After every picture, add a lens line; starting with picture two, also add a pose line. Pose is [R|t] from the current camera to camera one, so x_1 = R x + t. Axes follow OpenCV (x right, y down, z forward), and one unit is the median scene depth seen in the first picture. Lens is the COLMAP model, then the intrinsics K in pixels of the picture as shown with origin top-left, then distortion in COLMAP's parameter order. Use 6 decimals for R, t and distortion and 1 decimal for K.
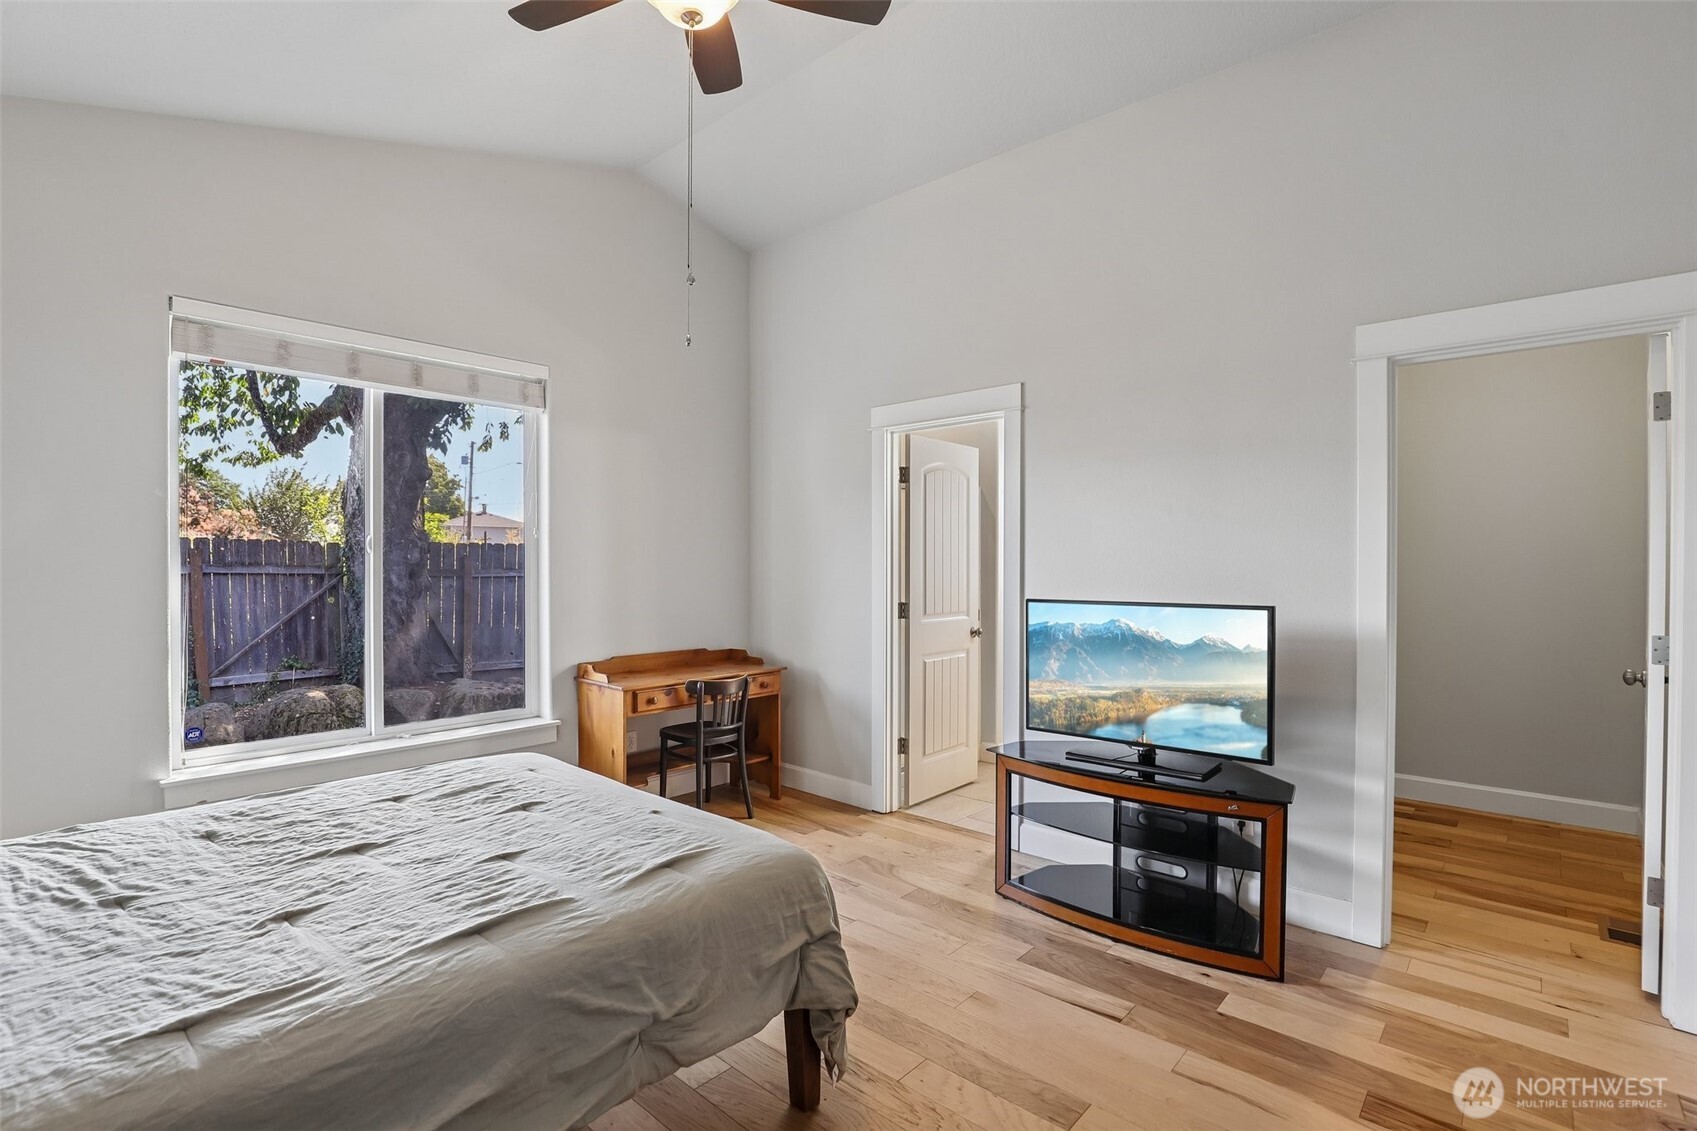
lens RADIAL K [[775.6, 0, 836.8], [0, 775.6, 573.1], [0, 0, 1]] dist [-0.017949, 0.001516]
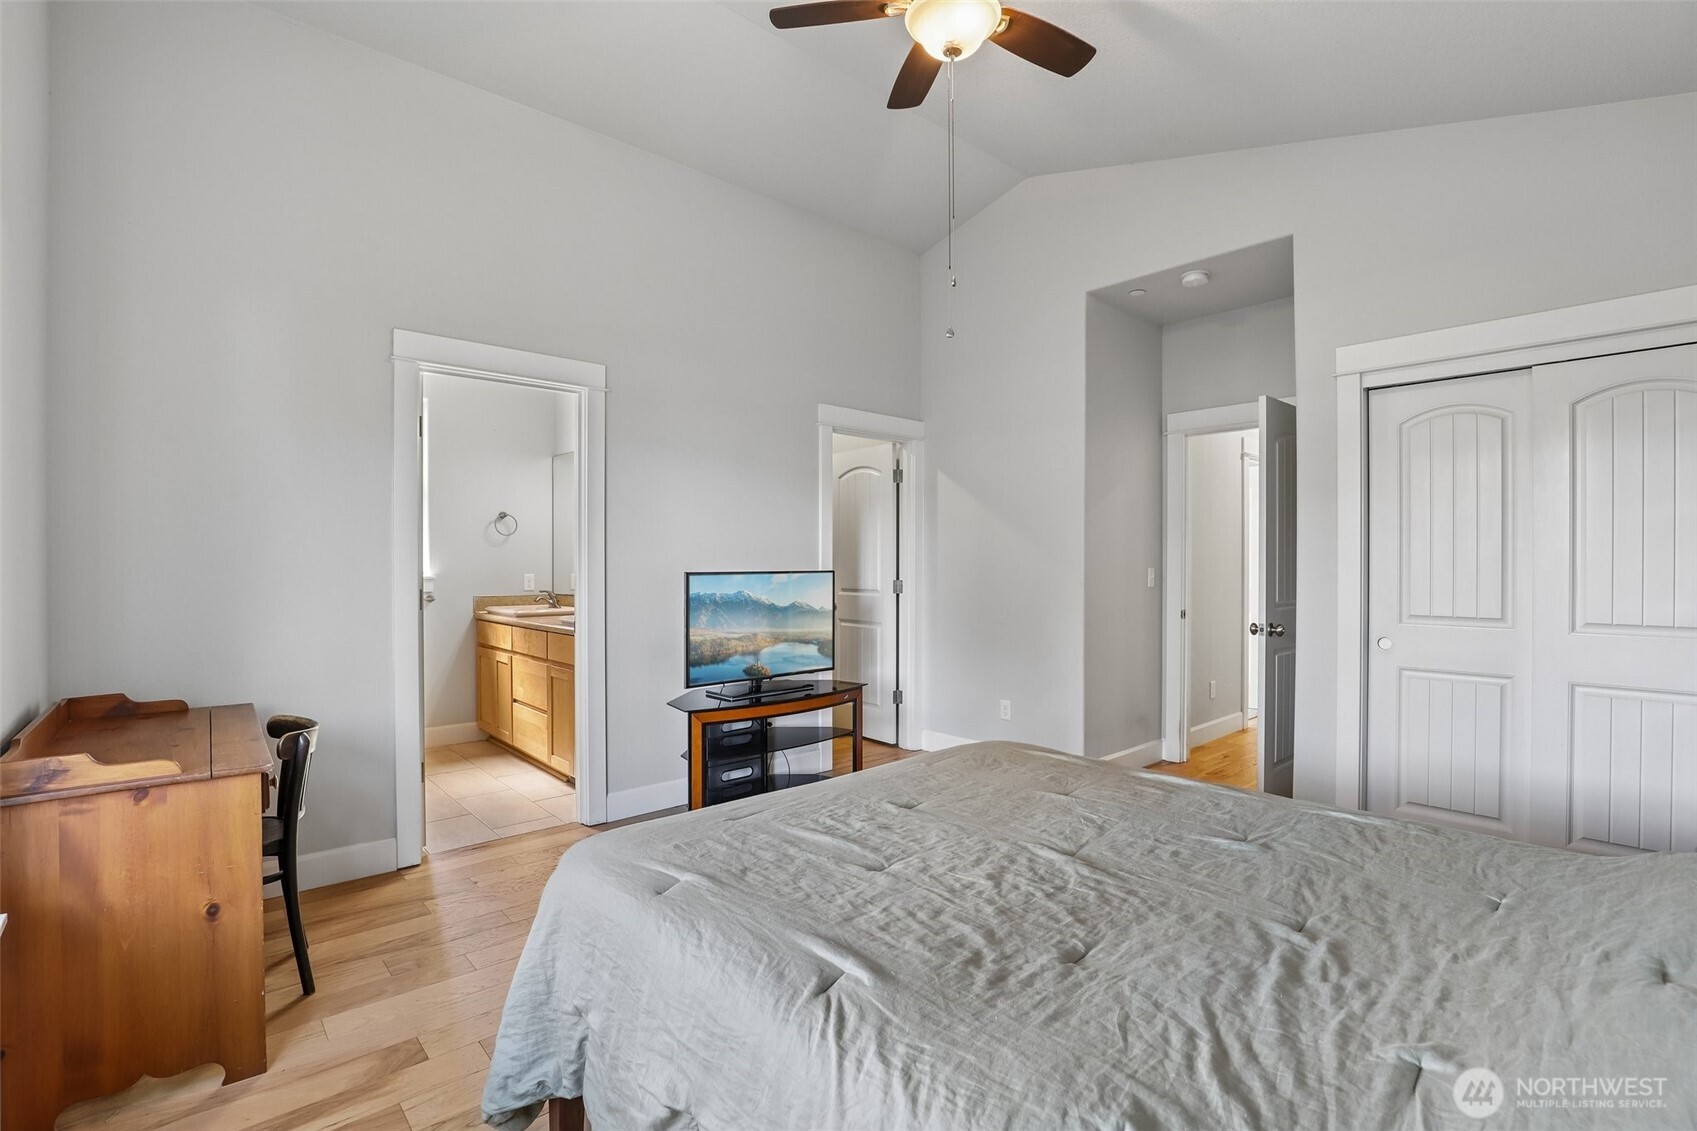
lens RADIAL K [[775.6, 0, 835.7], [0, 775.6, 563.3], [0, 0, 1]] dist [-0.017949, 0.001516]
pose [[0.094690, -0.000114, 0.995507, -0.941281], [0.007835, 0.999969, -0.000631, 0.024889], [-0.995476, 0.007859, 0.094688, 0.740229]]
